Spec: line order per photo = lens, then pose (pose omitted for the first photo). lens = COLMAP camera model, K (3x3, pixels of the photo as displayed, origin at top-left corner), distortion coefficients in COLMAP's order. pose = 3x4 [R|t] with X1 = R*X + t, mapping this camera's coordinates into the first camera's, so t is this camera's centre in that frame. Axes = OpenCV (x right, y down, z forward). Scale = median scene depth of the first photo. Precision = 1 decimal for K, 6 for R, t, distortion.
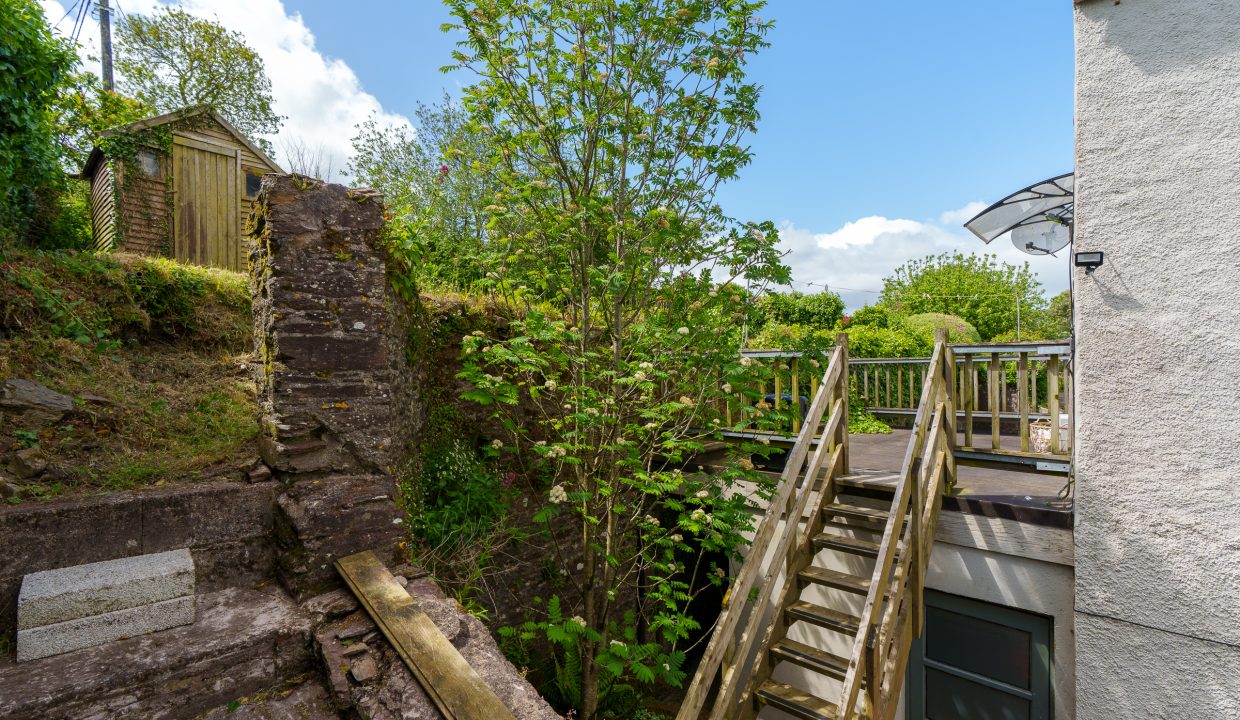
lens RADIAL K [[565.5, 0, 618.1], [0, 565.5, 392.6], [0, 0, 1]] dist [0.005077, 0.000629]
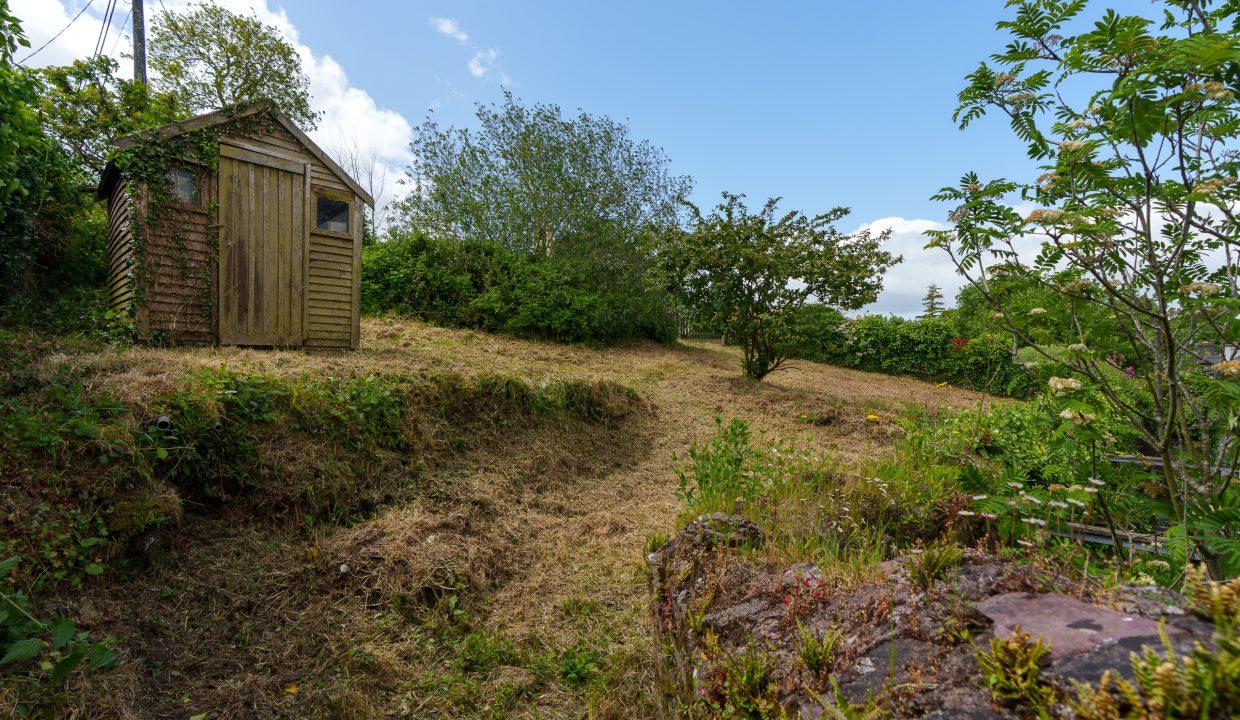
lens RADIAL K [[565.5, 0, 618.1], [0, 565.5, 392.6], [0, 0, 1]] dist [0.005077, 0.000629]
pose [[0.999337, 0.017509, -0.031925, -0.264939], [-0.017509, 0.999847, 0.000286, -0.155410], [0.031925, 0.000273, 0.999490, 0.317753]]
